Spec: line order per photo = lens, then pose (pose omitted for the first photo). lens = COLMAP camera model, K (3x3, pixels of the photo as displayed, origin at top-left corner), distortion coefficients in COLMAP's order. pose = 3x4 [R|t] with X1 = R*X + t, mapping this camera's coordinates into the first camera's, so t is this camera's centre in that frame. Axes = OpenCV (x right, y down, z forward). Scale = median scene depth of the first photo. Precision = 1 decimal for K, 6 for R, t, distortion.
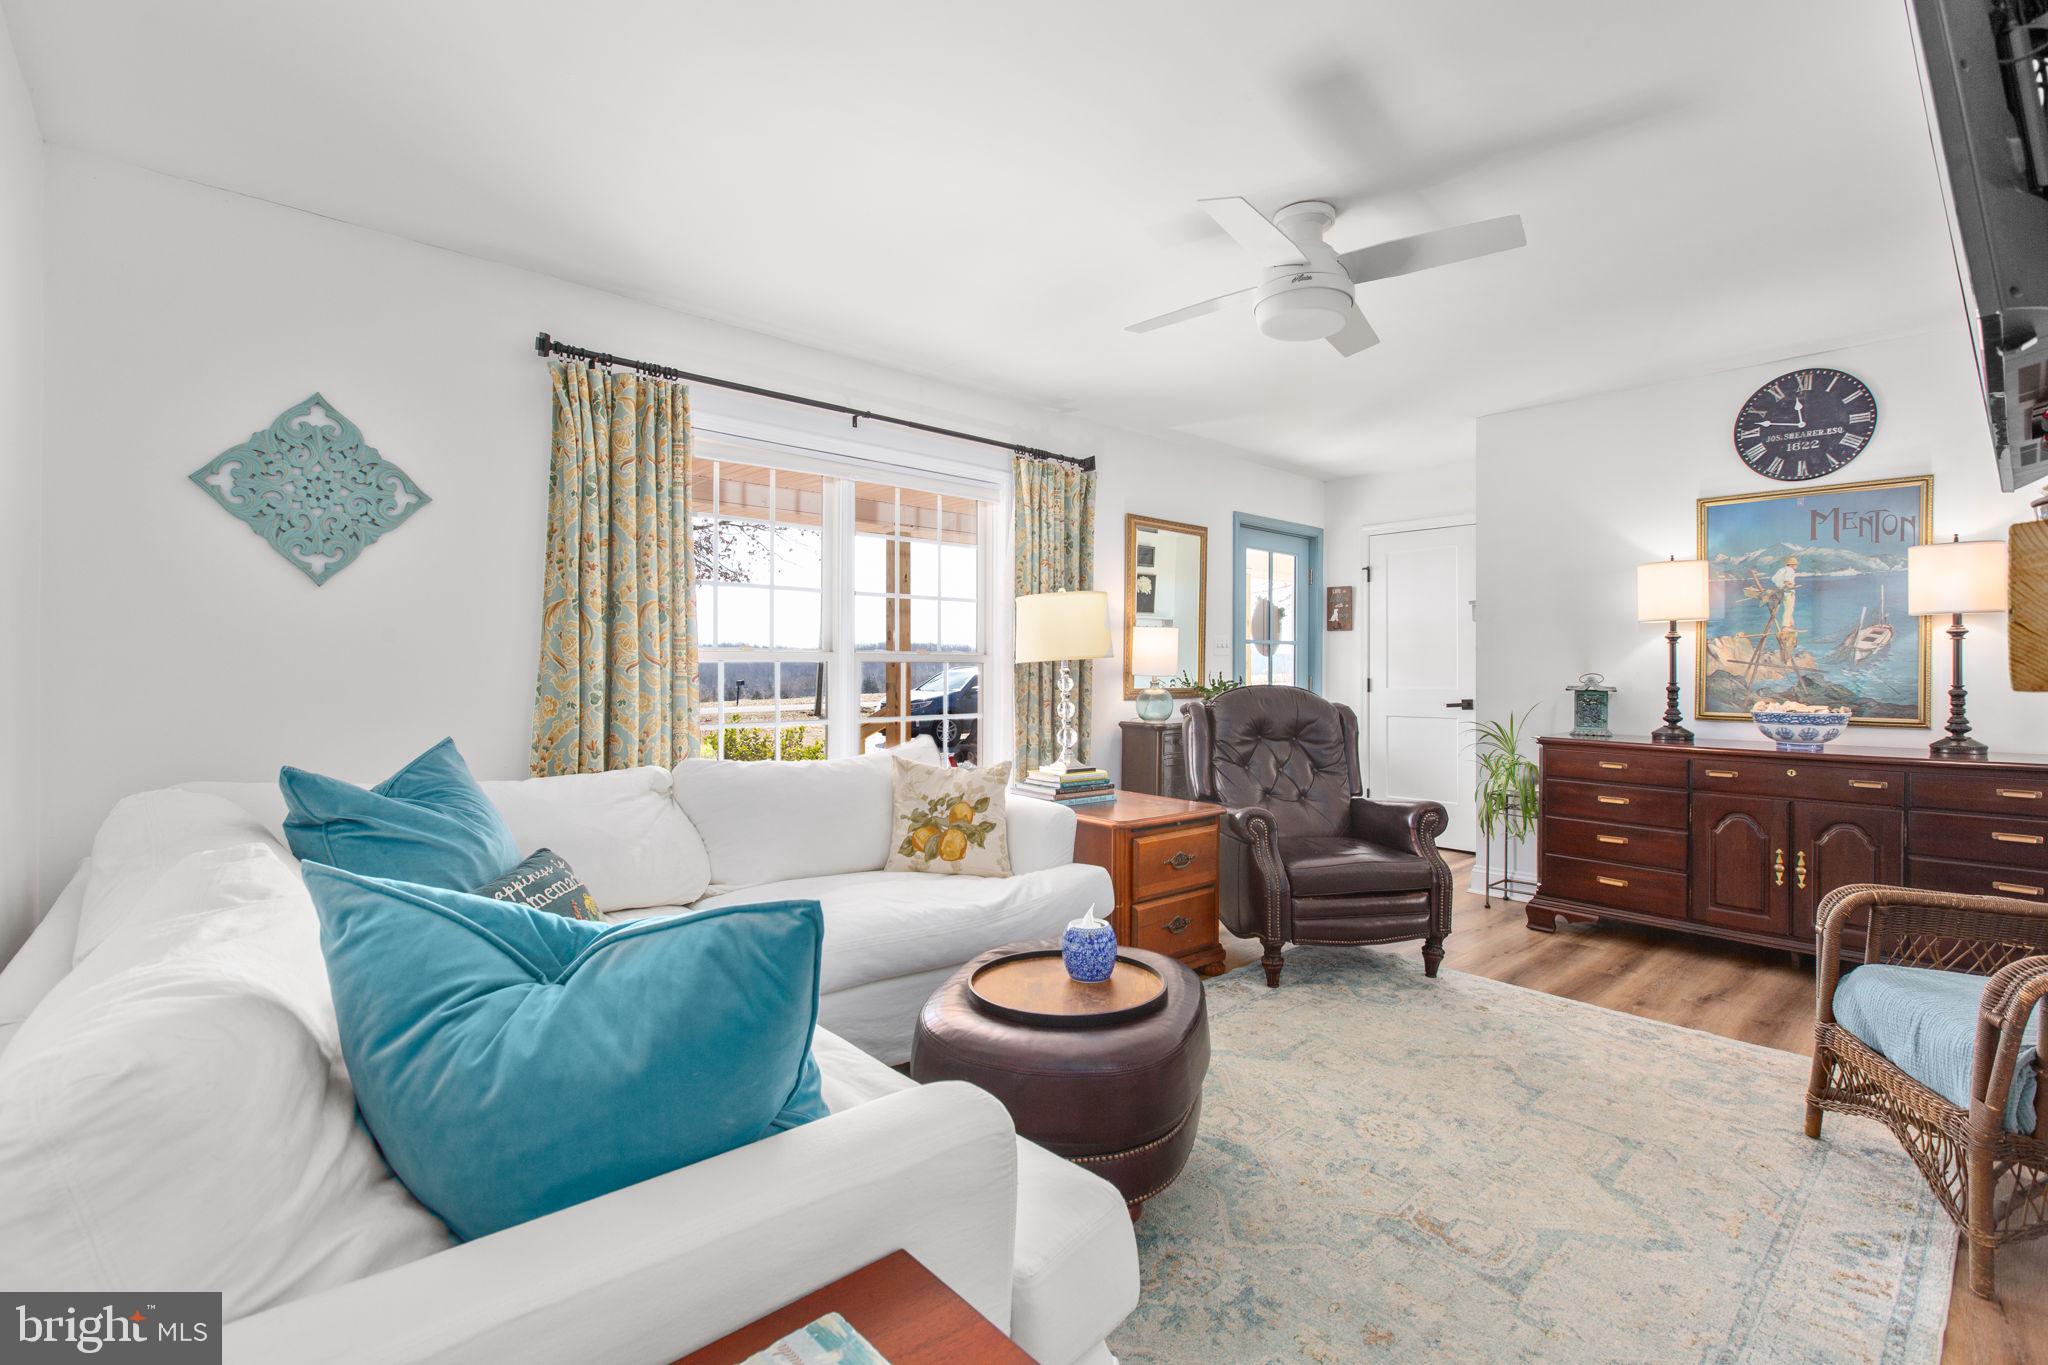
lens RADIAL K [[920.4, 0, 1024.4], [0, 920.4, 684.7], [0, 0, 1]] dist [0.000148, 0.000015]
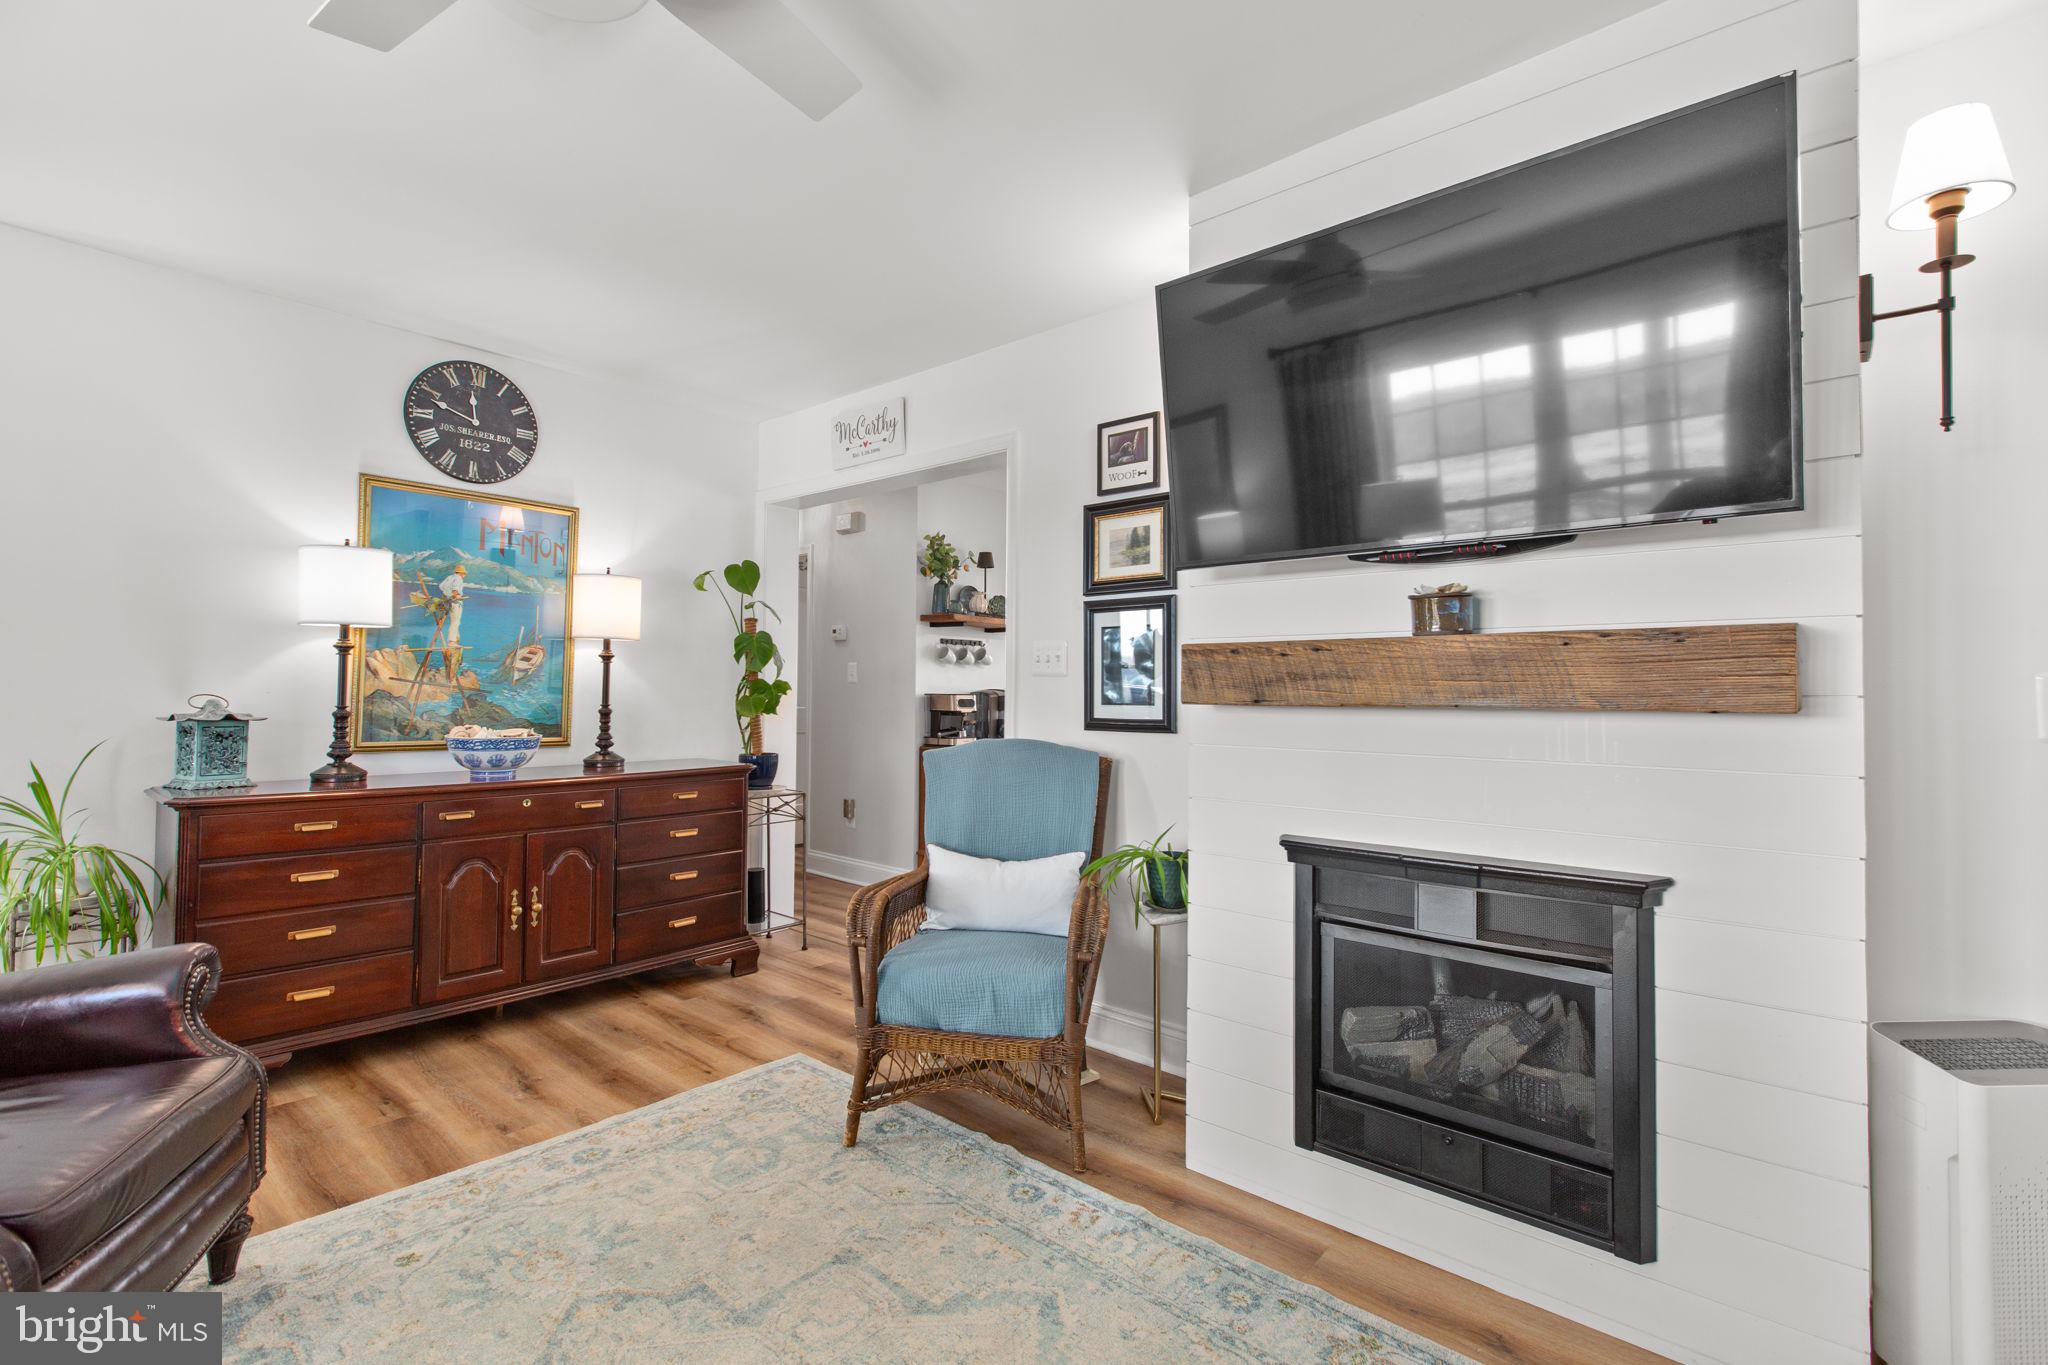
lens RADIAL K [[920.4, 0, 1024.8], [0, 920.4, 676.5], [0, 0, 1]] dist [0.000148, 0.000015]
pose [[-0.107910, 0.018057, 0.993997, -0.122647], [0.012623, 0.999779, -0.016792, -0.007607], [-0.994081, 0.010735, -0.108114, 0.574850]]
